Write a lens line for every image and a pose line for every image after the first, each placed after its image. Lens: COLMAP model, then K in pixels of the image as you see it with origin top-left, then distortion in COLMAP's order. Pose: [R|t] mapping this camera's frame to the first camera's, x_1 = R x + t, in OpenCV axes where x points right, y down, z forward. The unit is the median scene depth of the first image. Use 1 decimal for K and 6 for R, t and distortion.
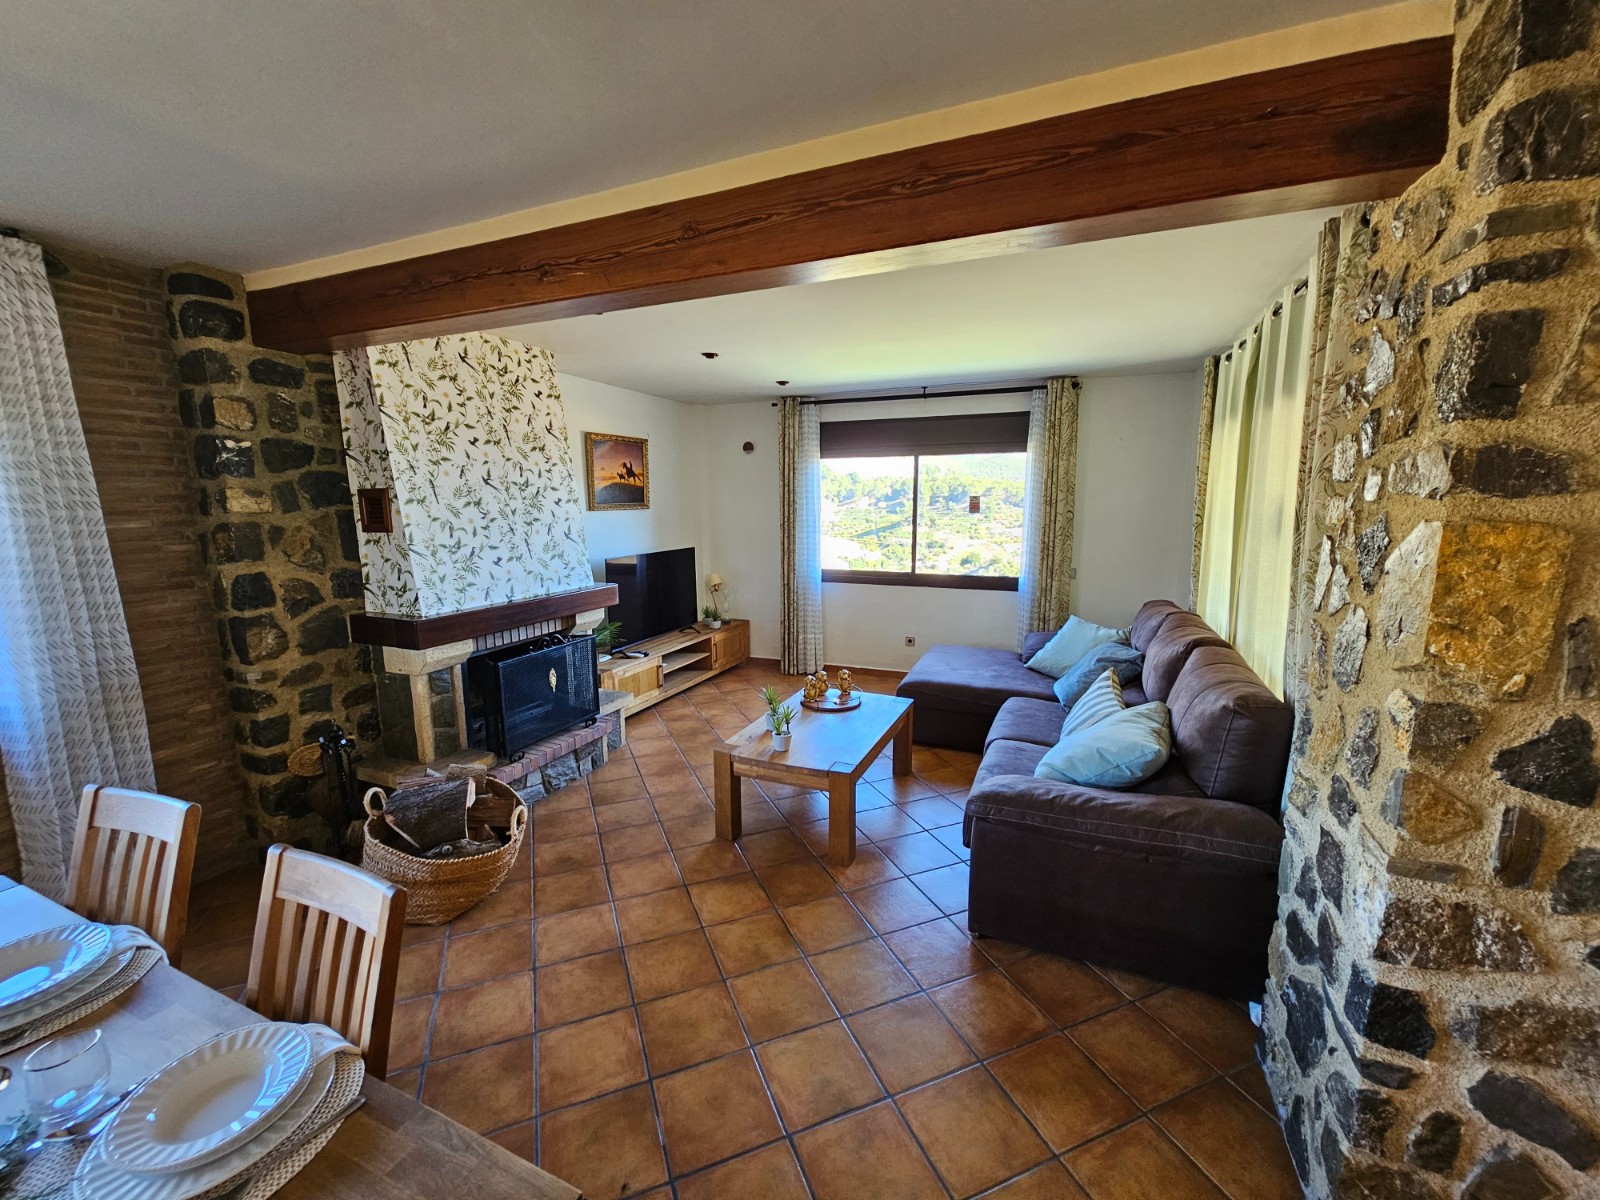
lens RADIAL K [[651.6, 0, 789.9], [0, 651.6, 609.6], [0, 0, 1]] dist [-0.001053, -0.001005]
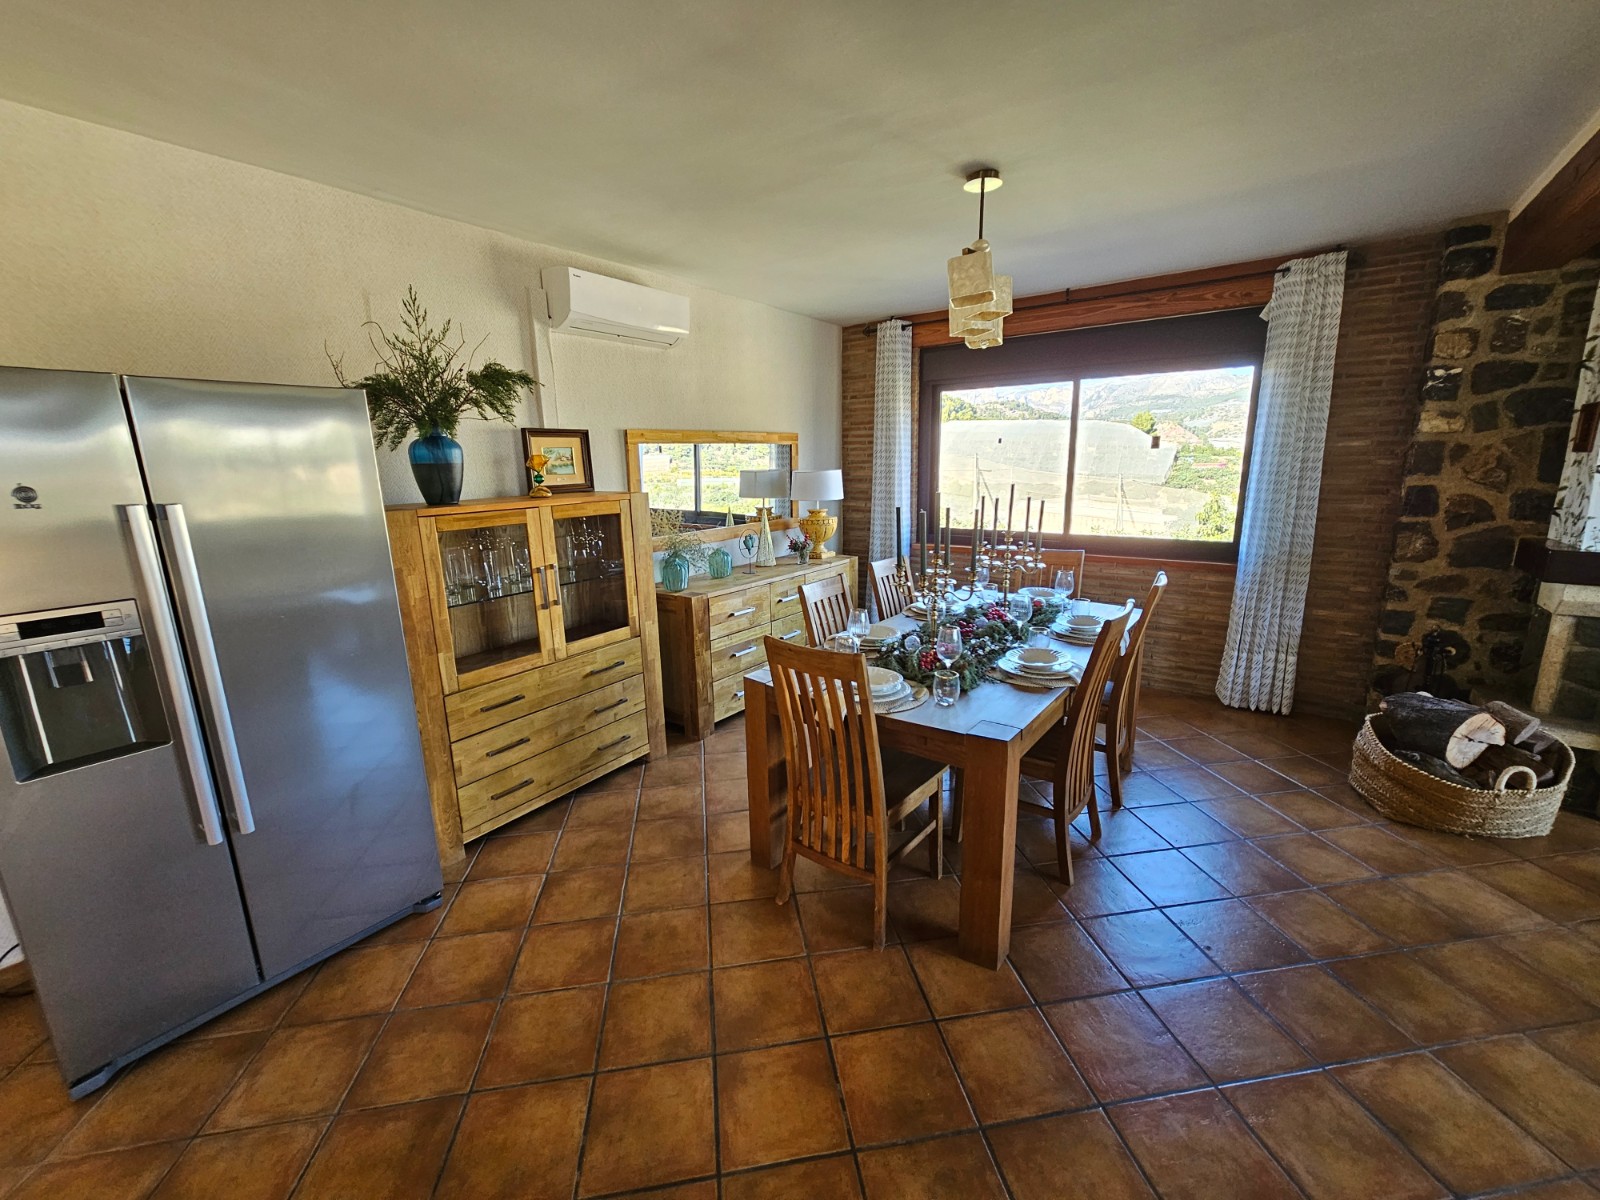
lens RADIAL K [[651.6, 0, 799.9], [0, 651.6, 598.3], [0, 0, 1]] dist [-0.001053, -0.001005]
pose [[-0.230825, 0.210688, -0.949911, 0.563531], [-0.143968, 0.958133, 0.247496, 0.010060], [0.962285, 0.193885, -0.190829, 0.181667]]
